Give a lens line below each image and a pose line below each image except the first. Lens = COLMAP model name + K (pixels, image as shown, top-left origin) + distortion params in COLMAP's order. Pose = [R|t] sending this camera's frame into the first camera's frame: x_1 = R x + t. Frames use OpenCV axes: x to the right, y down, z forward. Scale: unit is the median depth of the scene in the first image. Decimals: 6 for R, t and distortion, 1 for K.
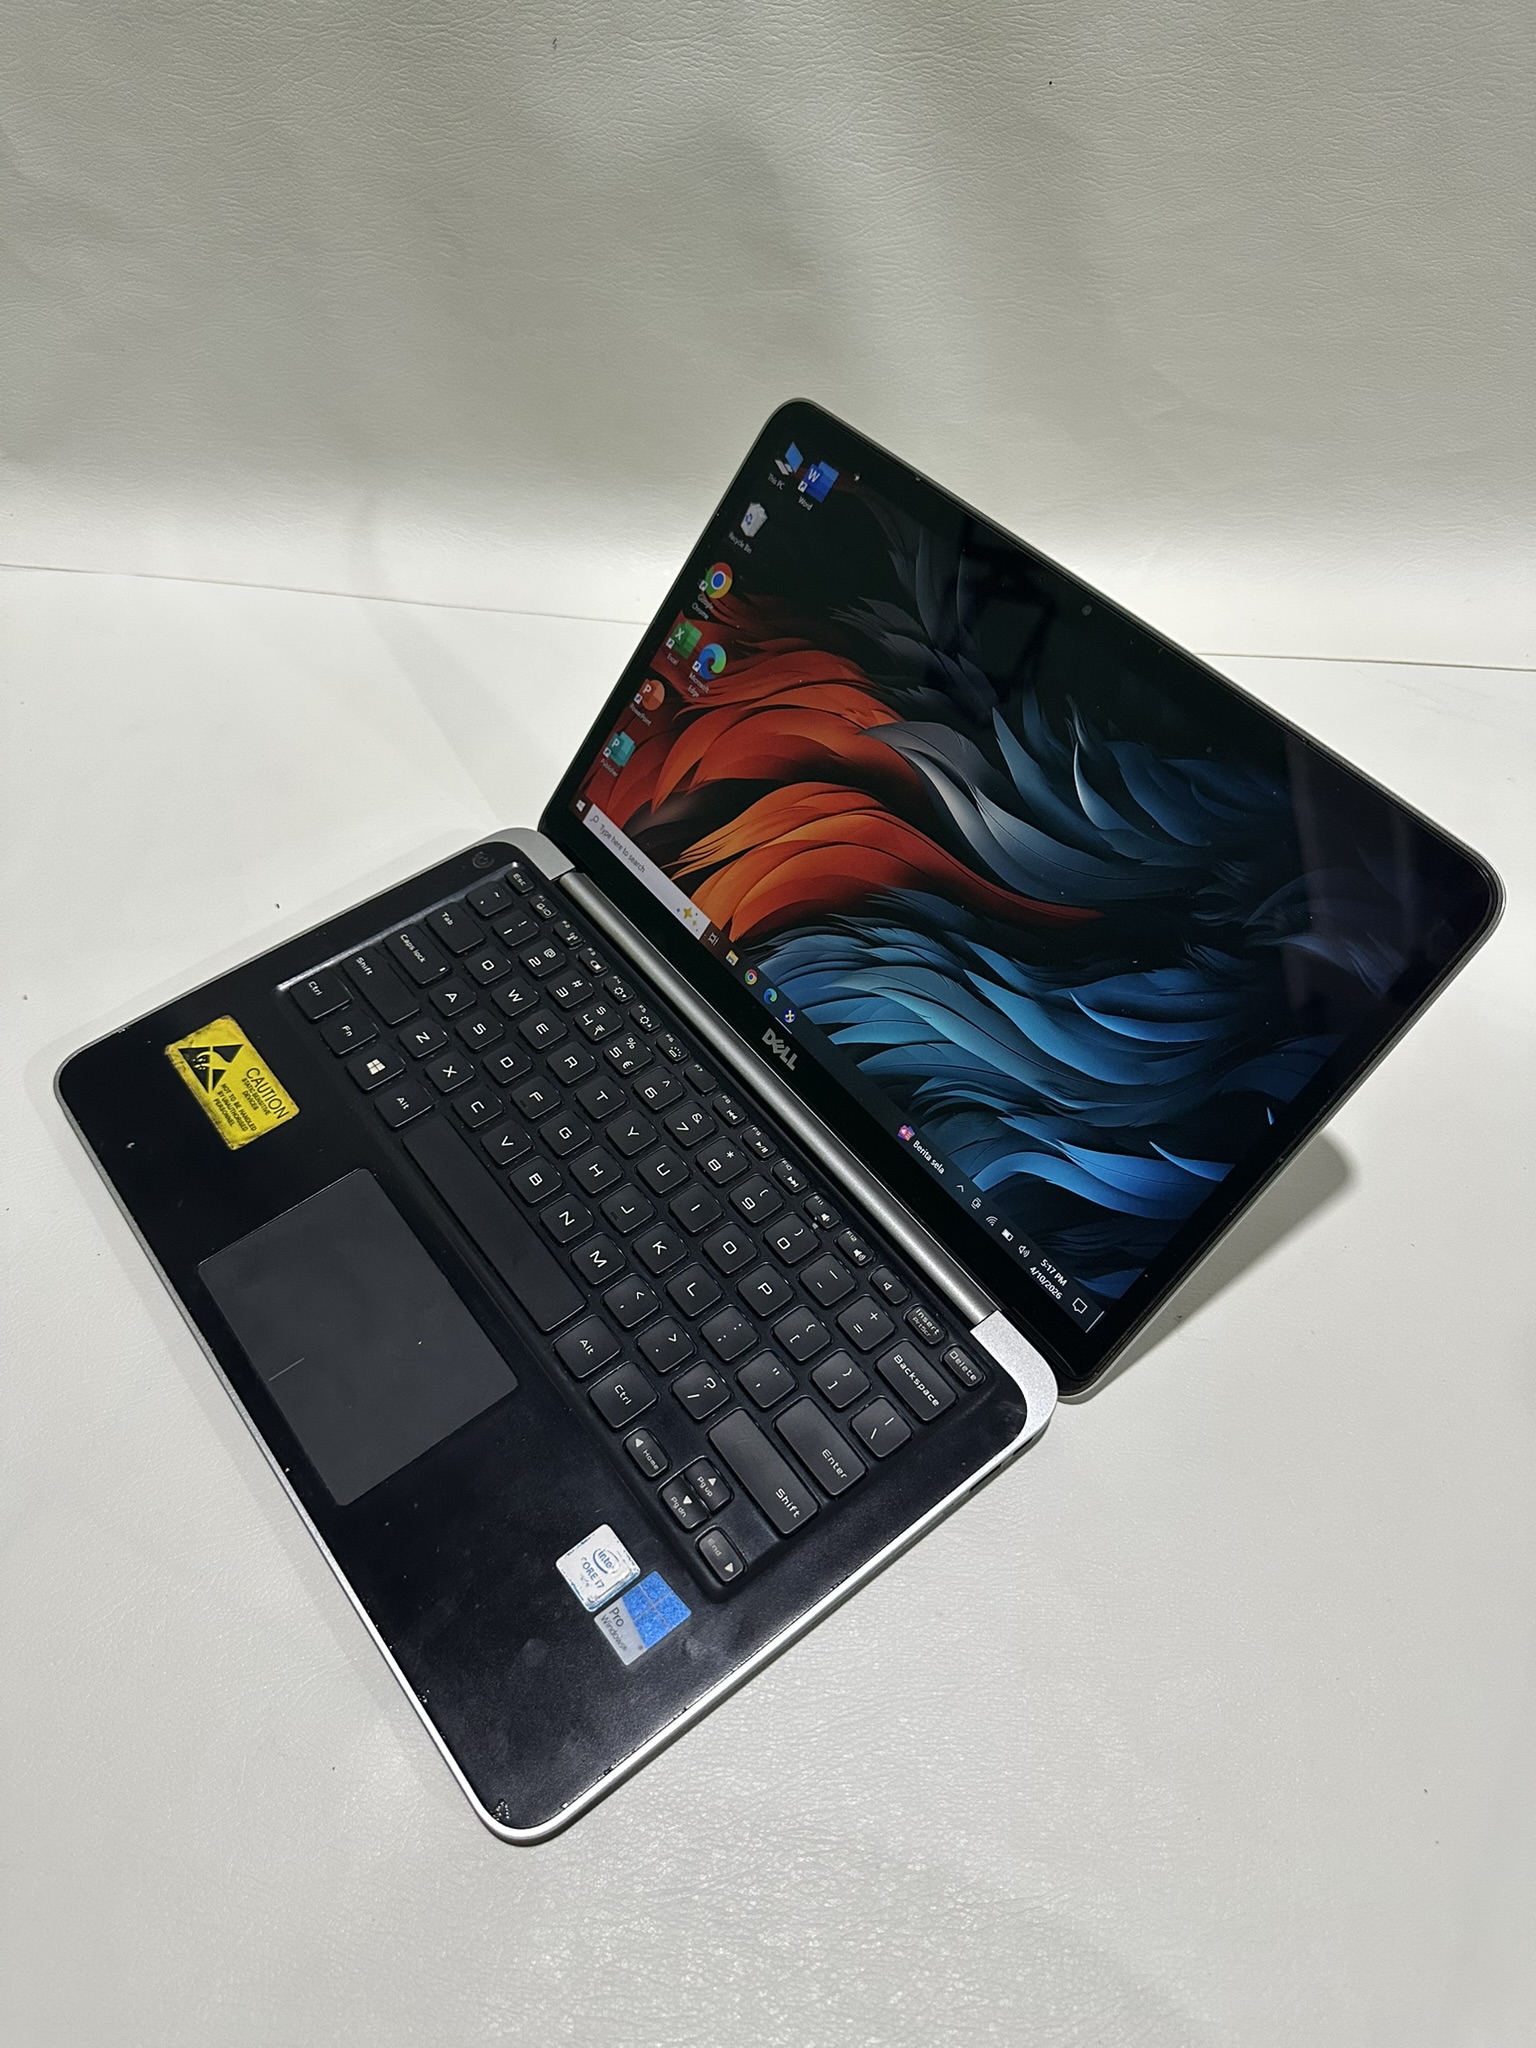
lens RADIAL K [[1464.5, 0, 766.6], [0, 1464.5, 1031.3], [0, 0, 1]] dist [0.185776, -0.409883]
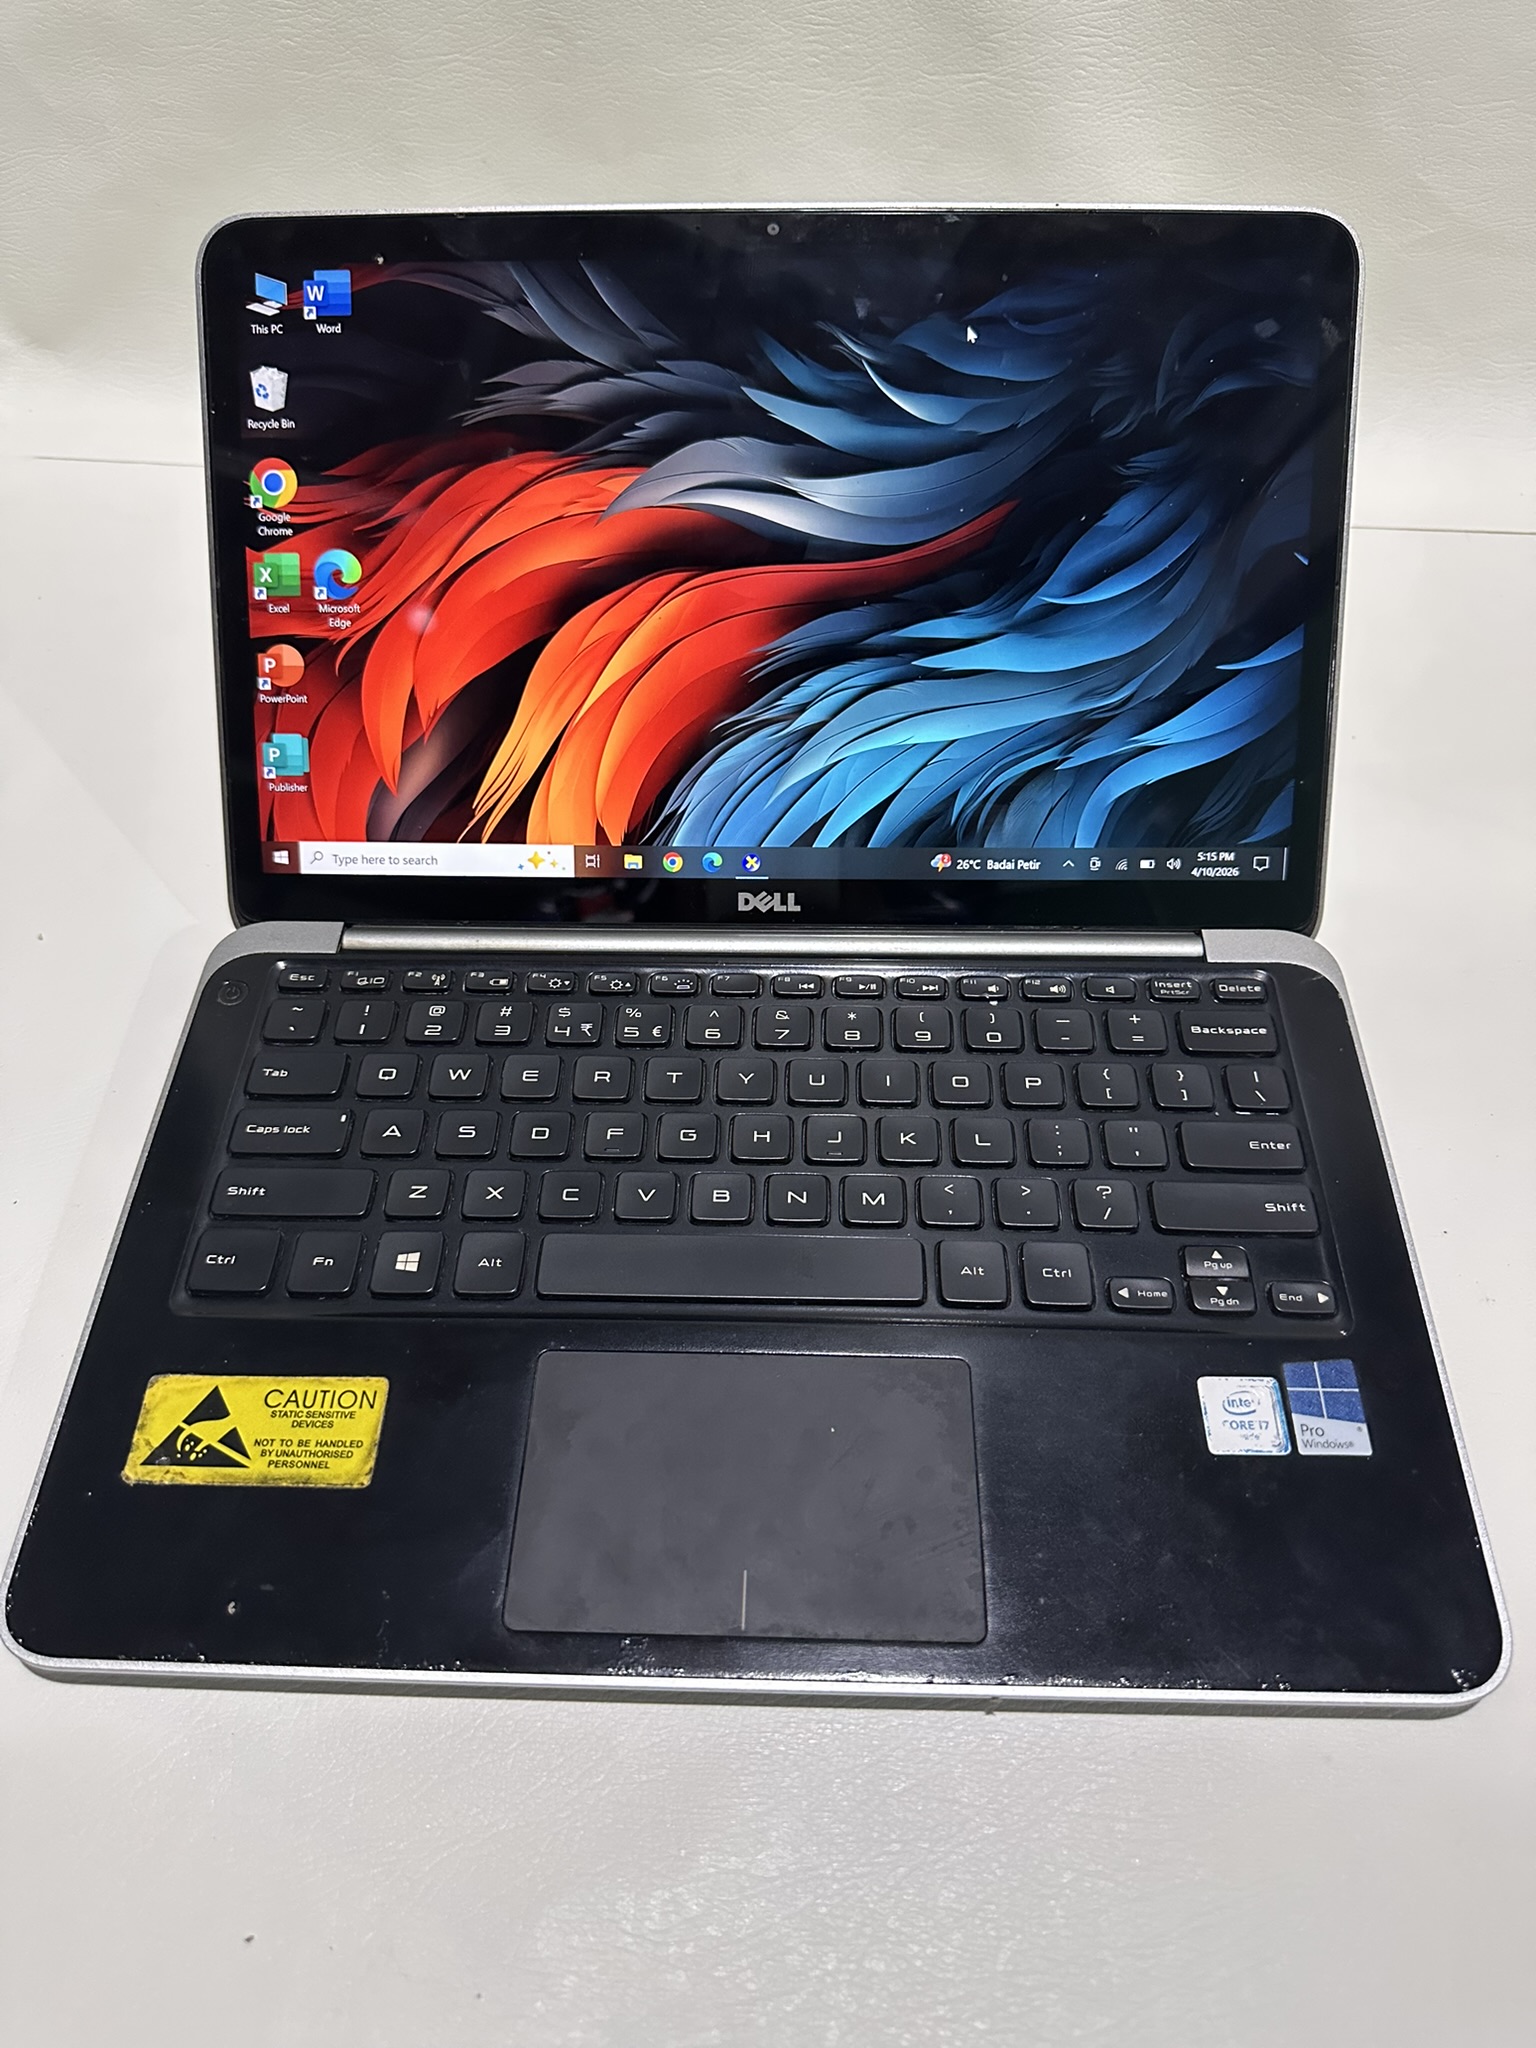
lens RADIAL K [[1464.5, 0, 766.6], [0, 1464.5, 1031.3], [0, 0, 1]] dist [0.185776, -0.409883]
pose [[0.634622, -0.614806, 0.468261, -0.422461], [0.625369, 0.764527, 0.156243, -0.061853], [-0.454057, 0.193680, 0.869667, 0.318765]]
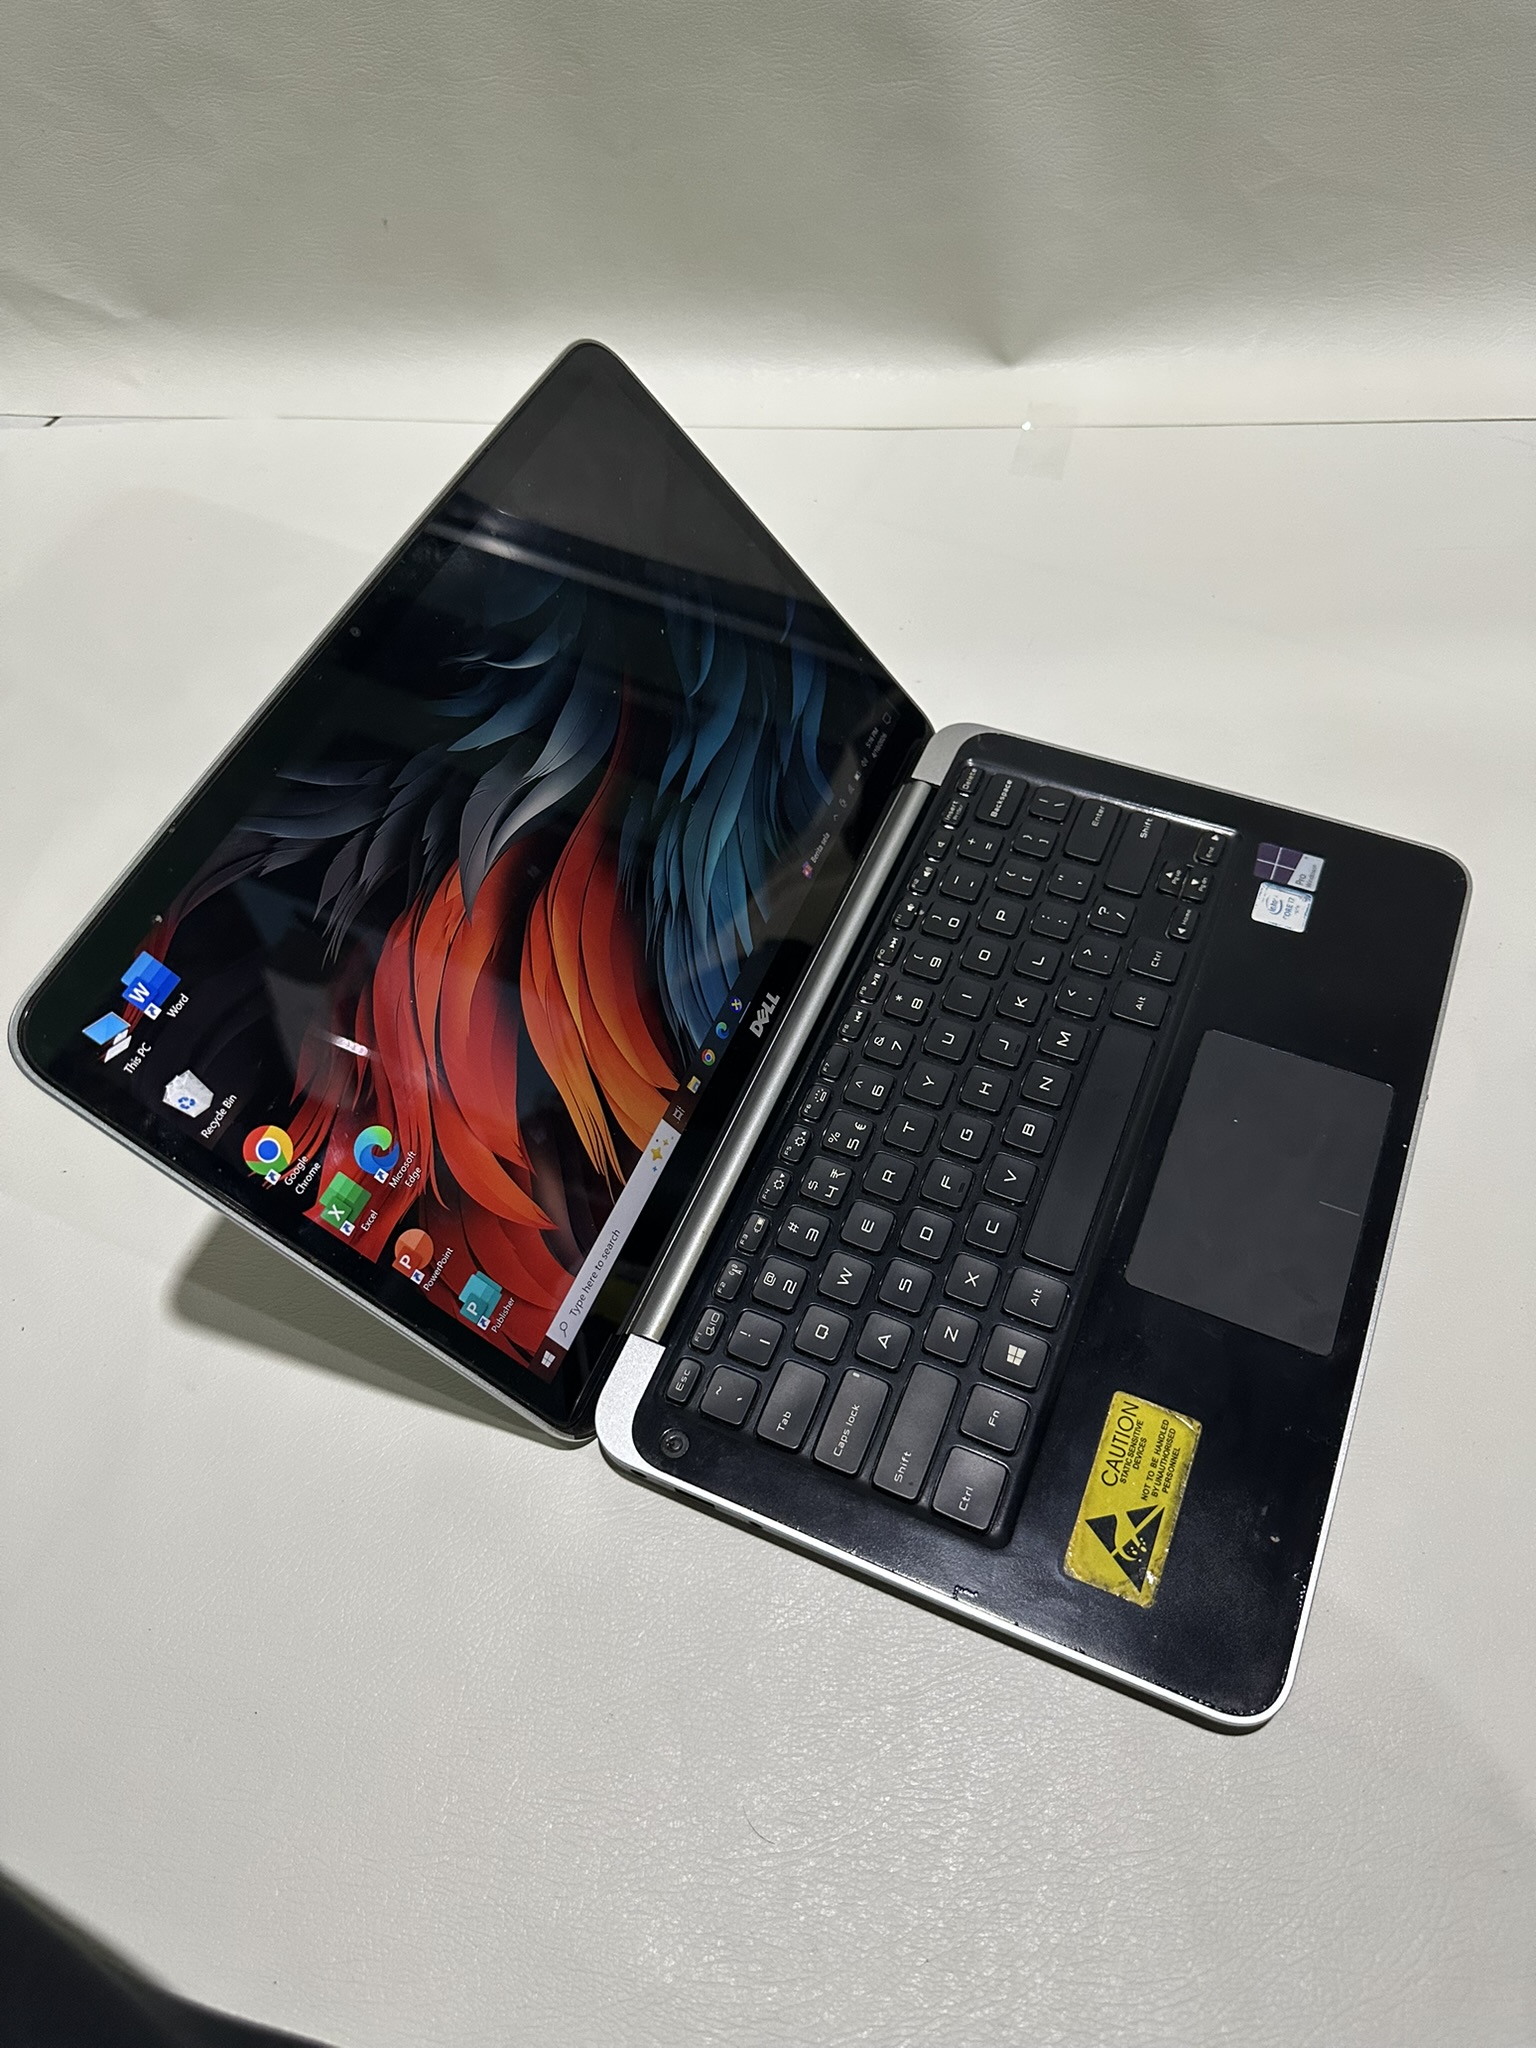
lens RADIAL K [[1464.5, 0, 766.6], [0, 1464.5, 1031.3], [0, 0, 1]] dist [0.185776, -0.409883]
pose [[-0.481893, -0.712034, 0.510673, -0.503134], [0.731918, -0.006676, 0.681360, -0.659030], [-0.481742, 0.702113, 0.524368, 0.513093]]
